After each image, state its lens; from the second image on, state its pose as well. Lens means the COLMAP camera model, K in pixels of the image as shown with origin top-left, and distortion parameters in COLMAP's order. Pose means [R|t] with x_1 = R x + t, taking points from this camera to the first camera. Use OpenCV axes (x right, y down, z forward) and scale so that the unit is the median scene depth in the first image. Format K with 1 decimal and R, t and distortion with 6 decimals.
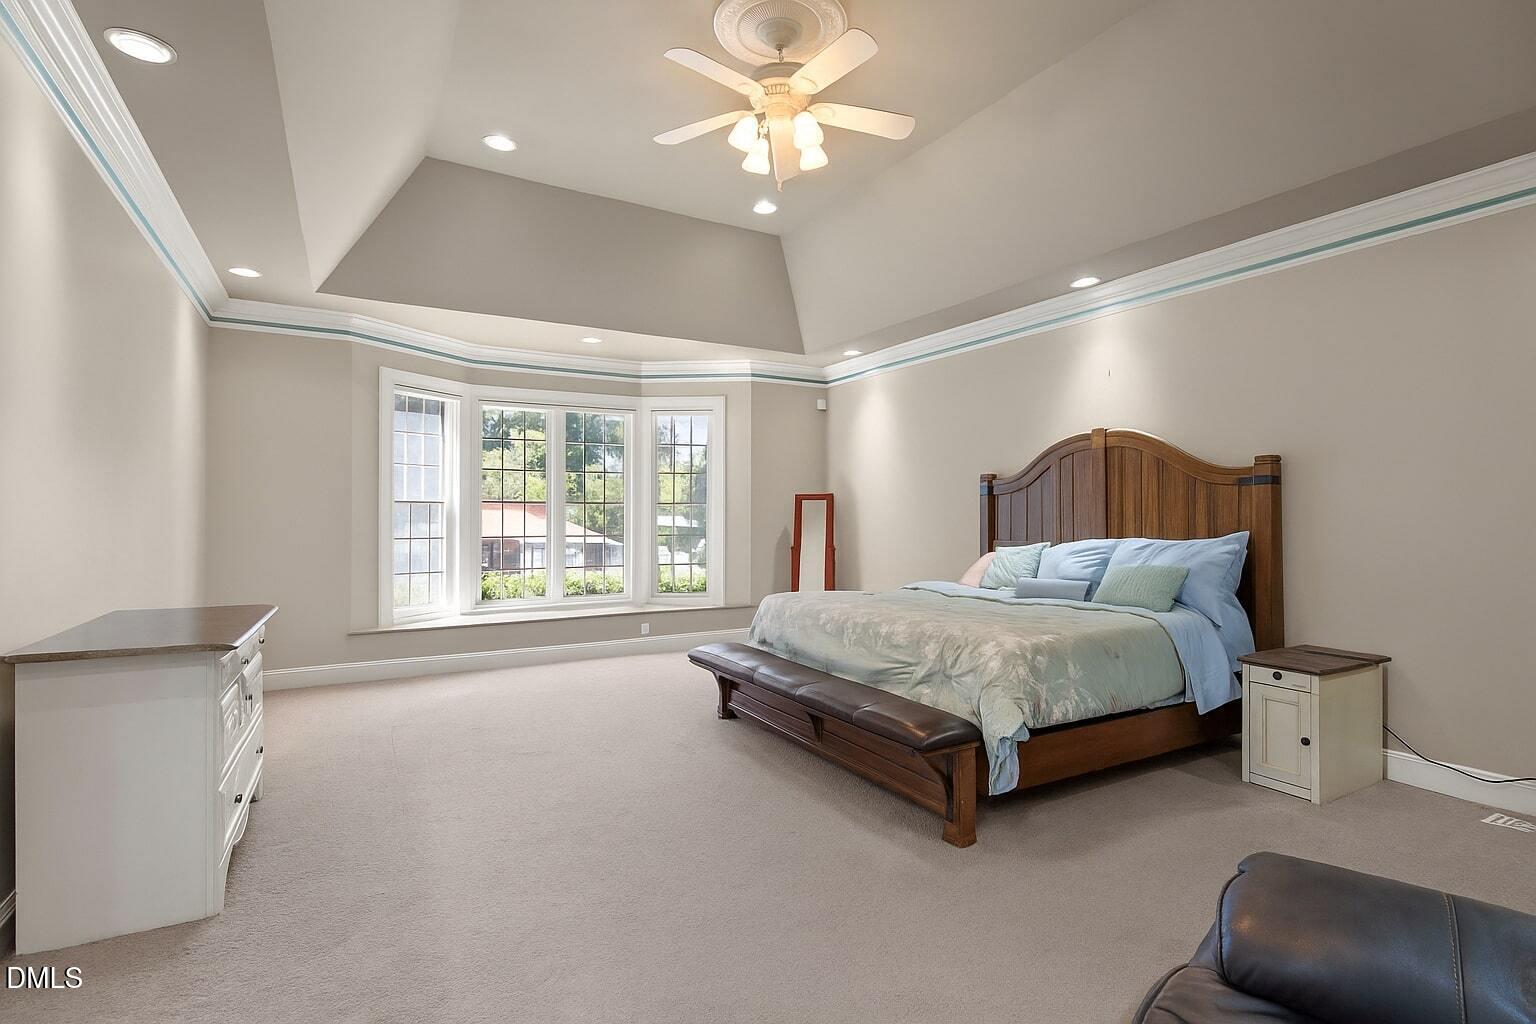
lens RADIAL K [[756.9, 0, 768.0], [0, 756.9, 512.0], [0, 0, 1]] dist [-0.002998, -0.000152]
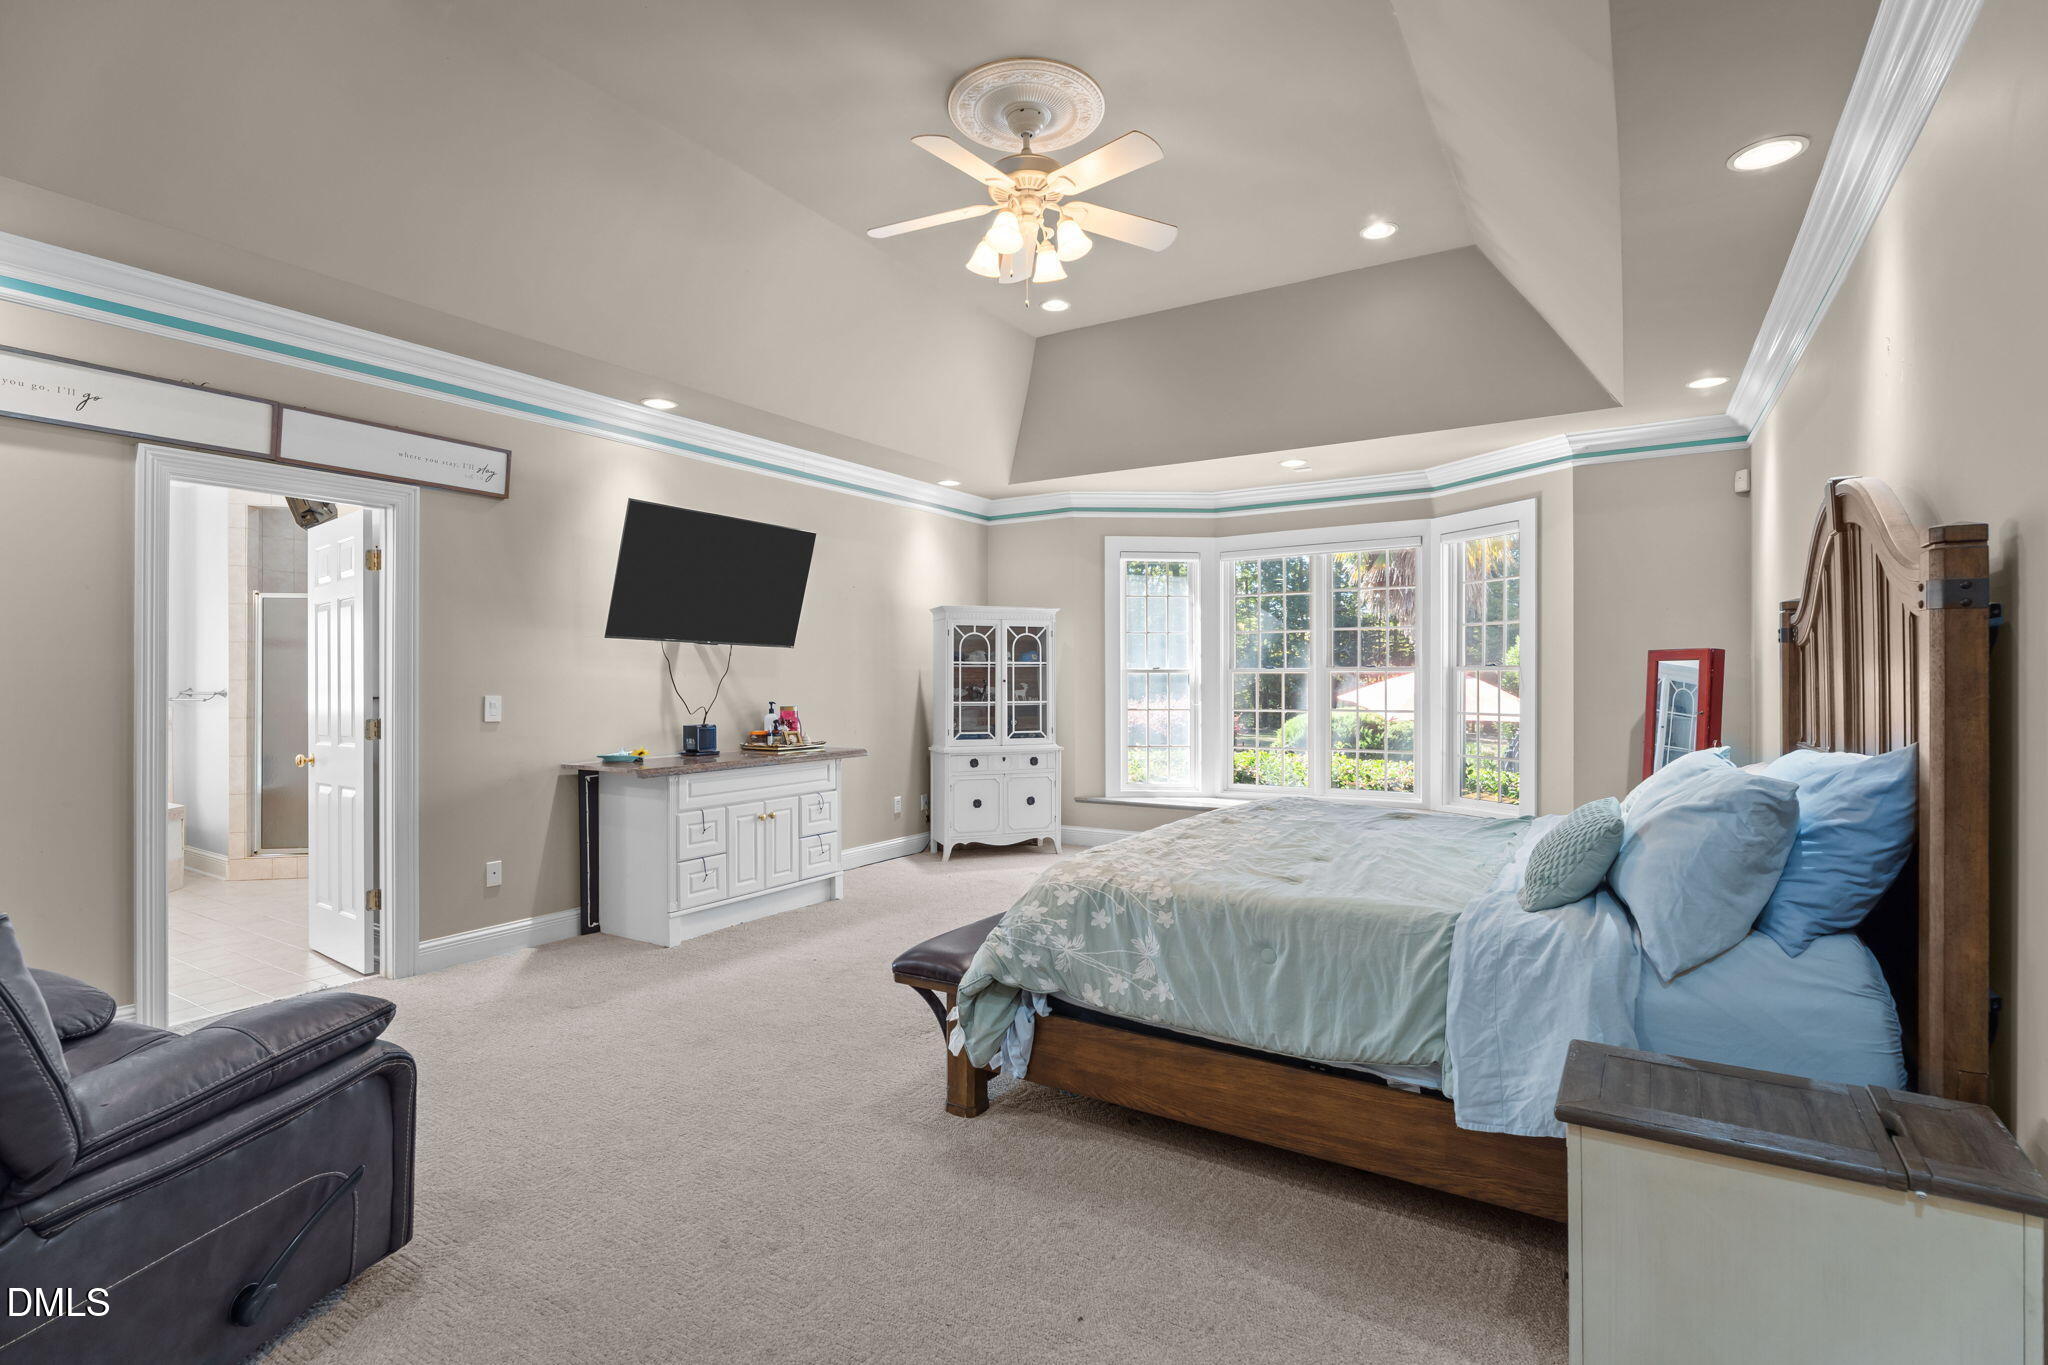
lens RADIAL K [[978.6, 0, 1024.0], [0, 978.6, 682.5], [0, 0, 1]] dist [-0.009489, -0.000012]
pose [[0.473947, 0.000101, -0.880554, 0.524764], [0.004015, 0.999989, 0.002275, -0.002255], [0.880544, -0.004613, 0.473941, 0.266512]]
